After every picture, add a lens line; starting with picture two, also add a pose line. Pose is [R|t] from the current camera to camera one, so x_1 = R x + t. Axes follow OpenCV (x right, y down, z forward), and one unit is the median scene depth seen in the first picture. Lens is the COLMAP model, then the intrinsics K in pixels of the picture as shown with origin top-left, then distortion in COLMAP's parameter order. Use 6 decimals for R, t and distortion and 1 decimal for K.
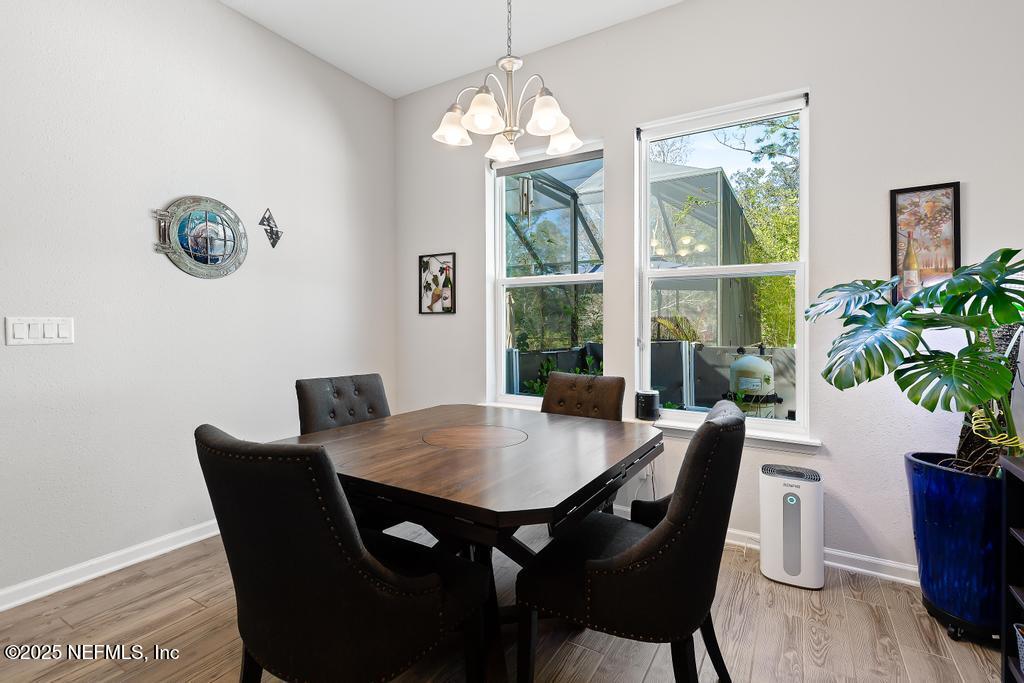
lens RADIAL K [[466.3, 0, 513.3], [0, 466.3, 323.3], [0, 0, 1]] dist [-0.002227, 0.000127]
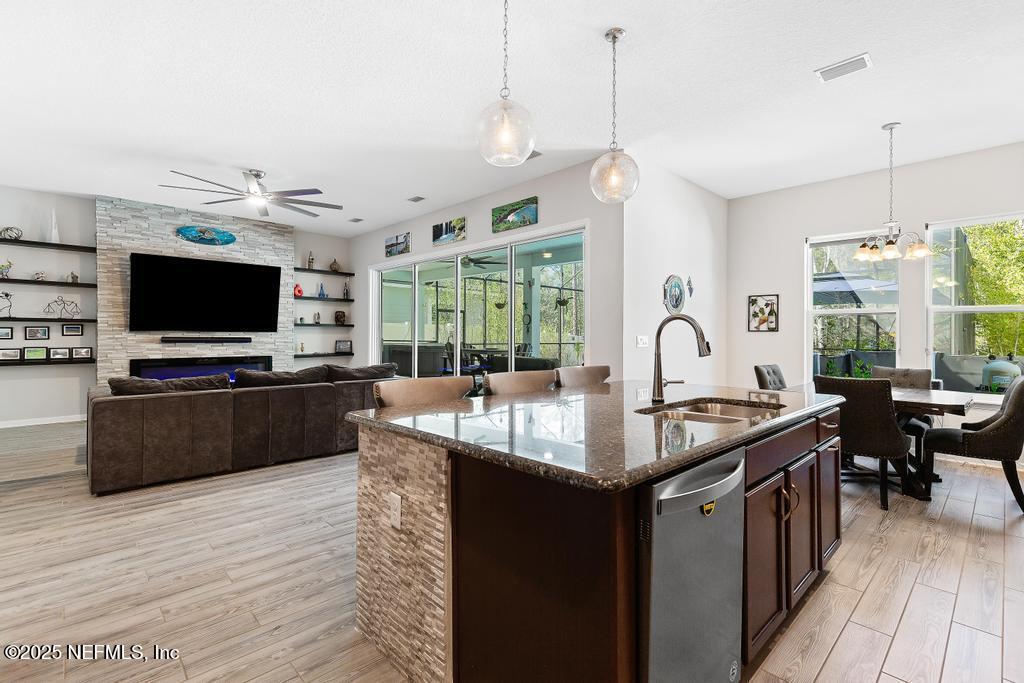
lens RADIAL K [[466.3, 0, 513.3], [0, 466.3, 323.3], [0, 0, 1]] dist [-0.002227, 0.000127]
pose [[0.966144, -0.001829, -0.257998, -0.587754], [-0.002065, 0.999888, -0.014822, -0.023332], [0.257997, 0.014853, 0.966032, -0.798704]]
